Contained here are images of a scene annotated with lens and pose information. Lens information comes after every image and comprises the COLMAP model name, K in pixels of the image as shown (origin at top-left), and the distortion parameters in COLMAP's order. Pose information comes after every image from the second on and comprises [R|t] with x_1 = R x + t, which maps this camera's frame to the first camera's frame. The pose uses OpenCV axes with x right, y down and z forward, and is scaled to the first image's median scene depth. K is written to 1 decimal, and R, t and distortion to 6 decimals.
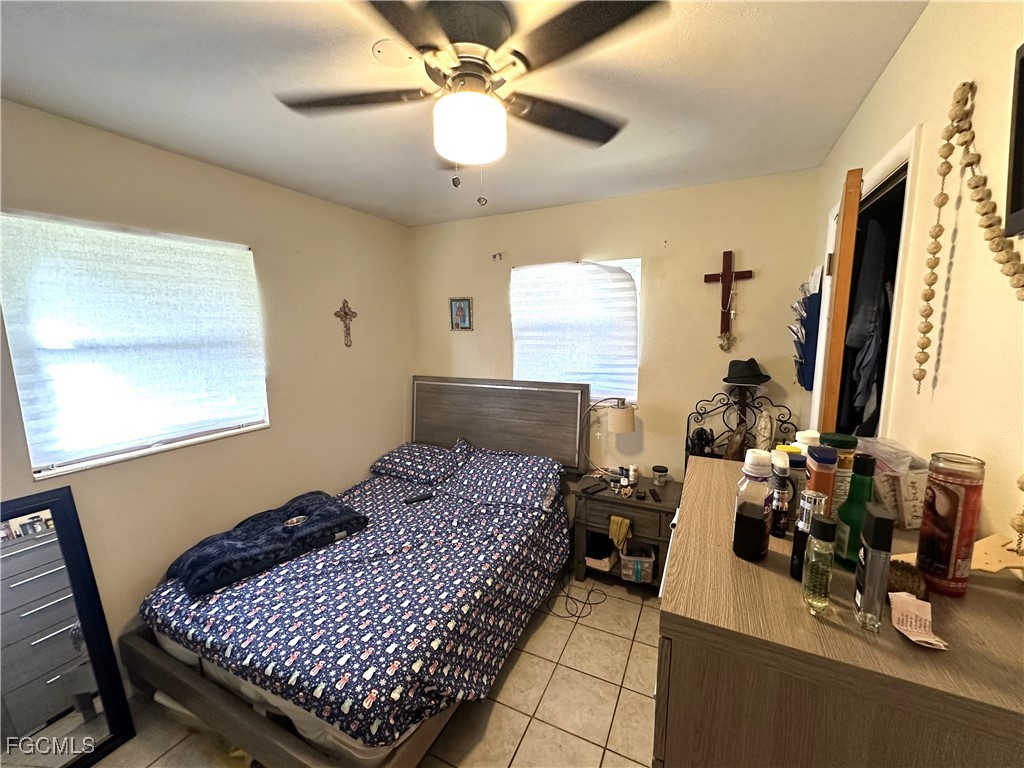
lens RADIAL K [[408.7, 0, 512.0], [0, 408.7, 384.0], [0, 0, 1]] dist [-0.001542, 0.000375]
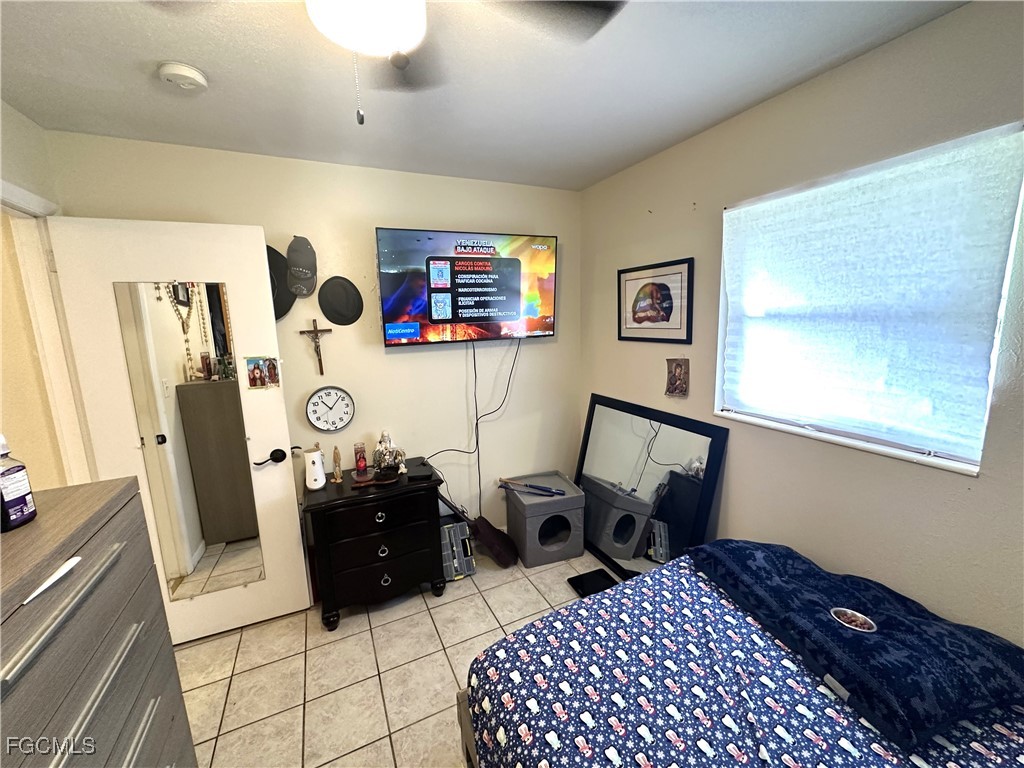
lens RADIAL K [[408.7, 0, 512.0], [0, 408.7, 384.0], [0, 0, 1]] dist [-0.001542, 0.000375]
pose [[-0.615631, 0.163407, -0.770907, 0.203501], [-0.071061, 0.962768, 0.260823, -0.130459], [0.784824, 0.215352, -0.581097, 0.996799]]
